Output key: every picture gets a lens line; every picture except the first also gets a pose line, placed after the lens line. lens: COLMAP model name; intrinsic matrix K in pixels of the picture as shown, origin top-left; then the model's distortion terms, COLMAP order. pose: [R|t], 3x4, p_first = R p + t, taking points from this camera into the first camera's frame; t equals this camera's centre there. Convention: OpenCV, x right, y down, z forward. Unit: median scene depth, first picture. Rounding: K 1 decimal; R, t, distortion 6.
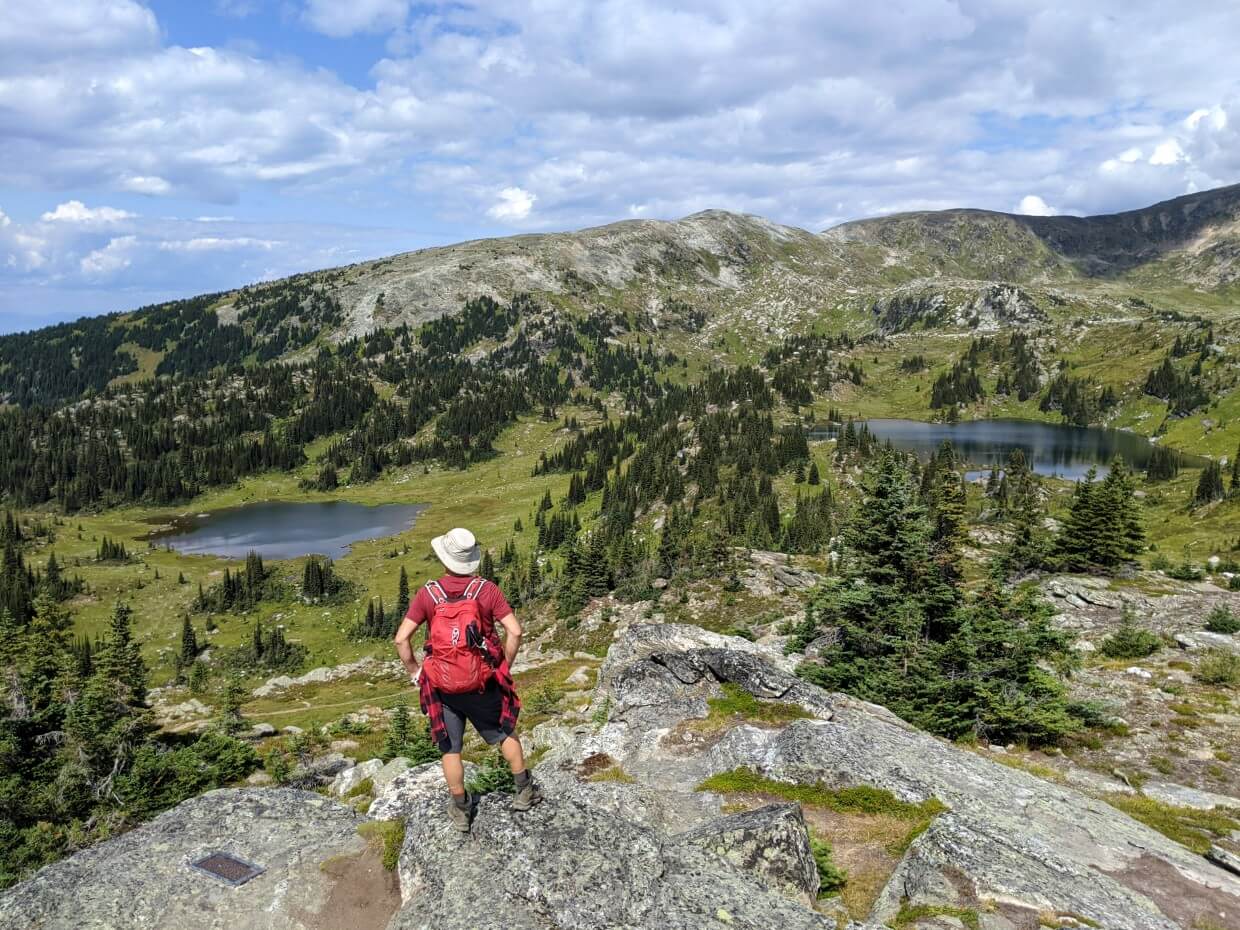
lens RADIAL K [[999.7, 0, 561.2], [0, 999.7, 499.3], [0, 0, 1]] dist [0.071964, -0.130071]
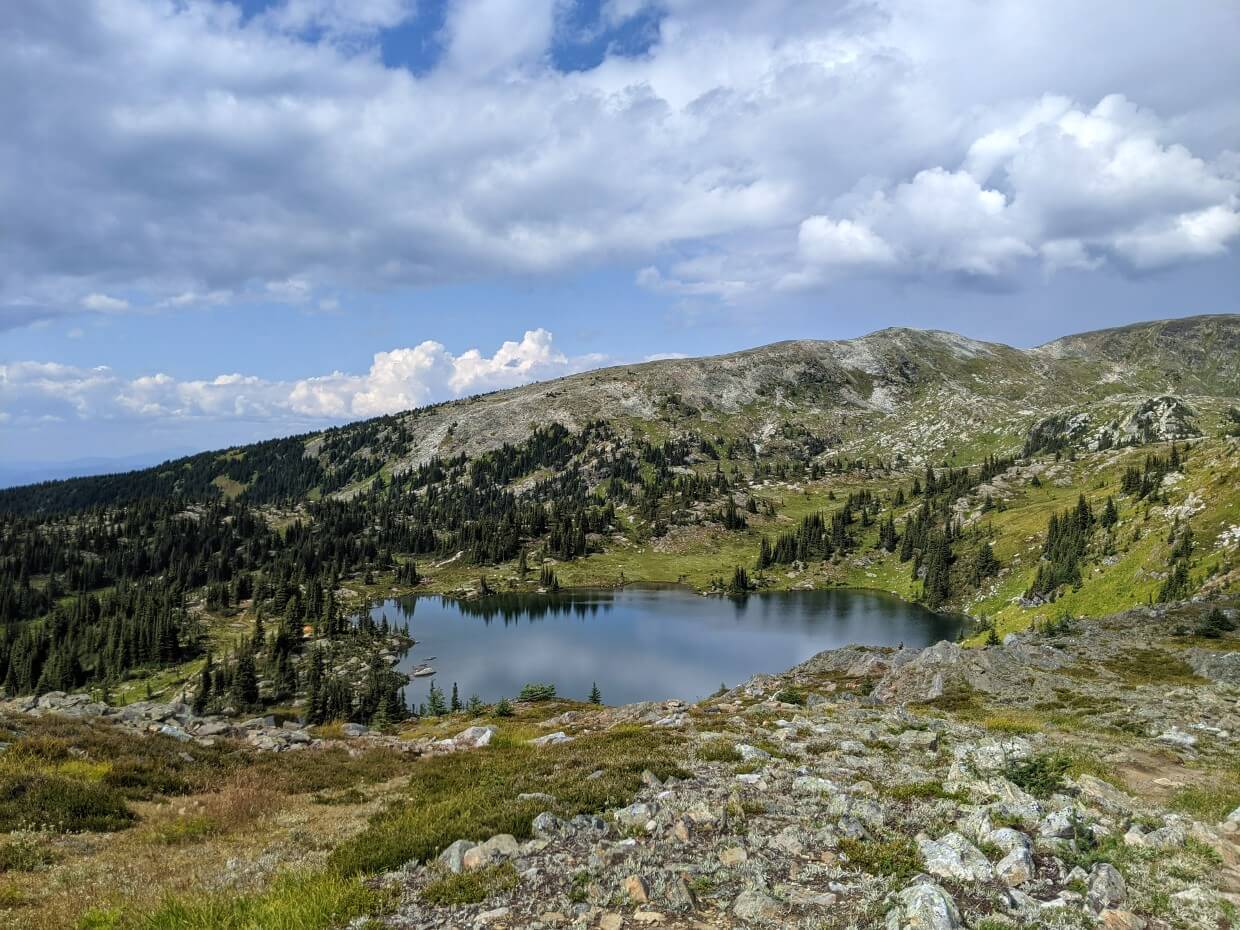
lens RADIAL K [[974.8, 0, 562.9], [0, 974.8, 476.0], [0, 0, 1]] dist [-0.011063, -0.019099]
pose [[0.951339, -0.002401, -0.308137, 0.193154], [-0.044477, 0.988429, -0.145018, -0.022580], [0.304920, 0.151666, 0.940224, 0.151033]]
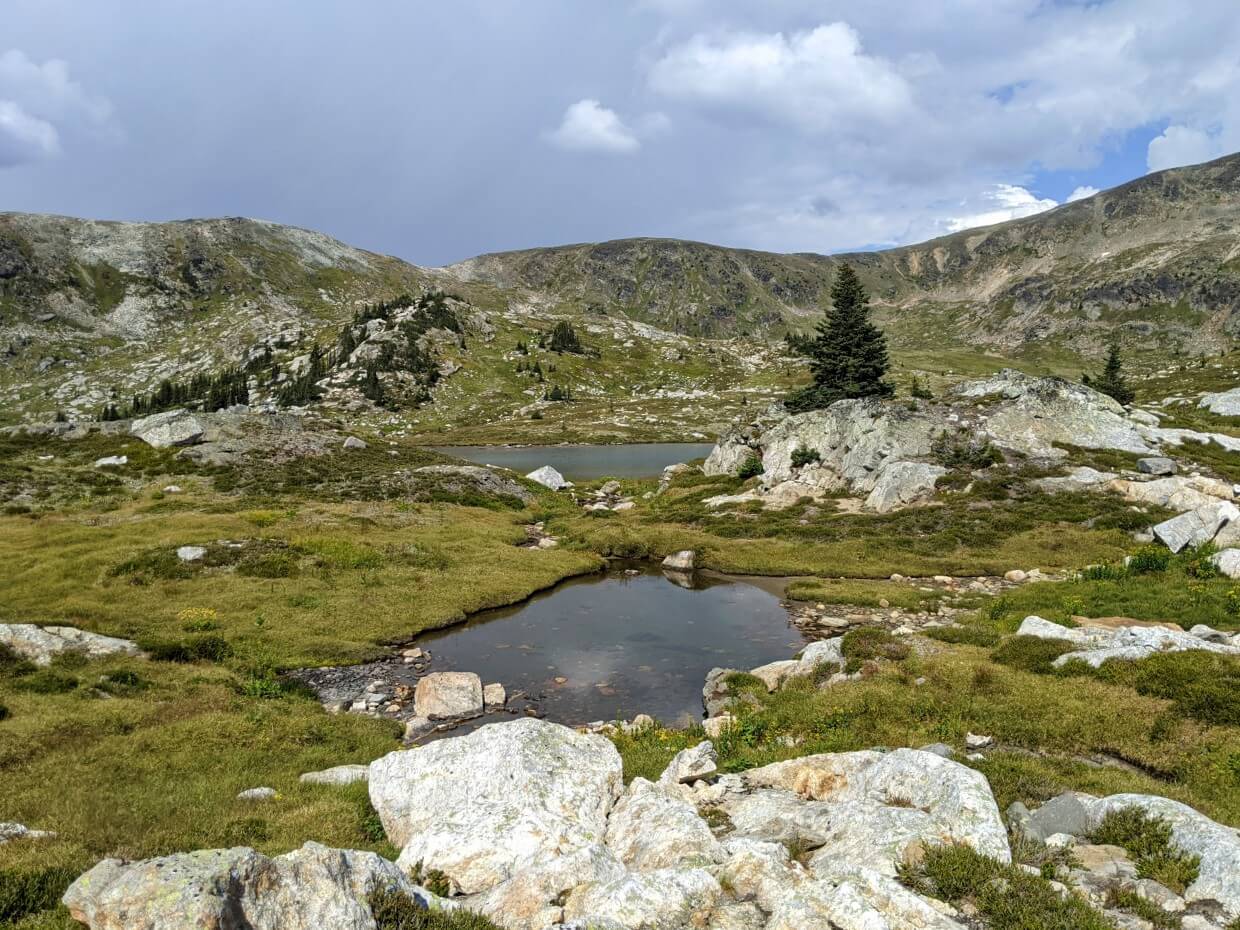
lens RADIAL K [[999.7, 0, 588.9], [0, 999.7, 508.8], [0, 0, 1]] dist [0.071964, -0.130071]
pose [[0.984327, -0.014966, 0.175714, 0.355255], [0.028355, 0.996860, -0.073938, -0.096309], [-0.174056, 0.077761, 0.981661, 0.561191]]
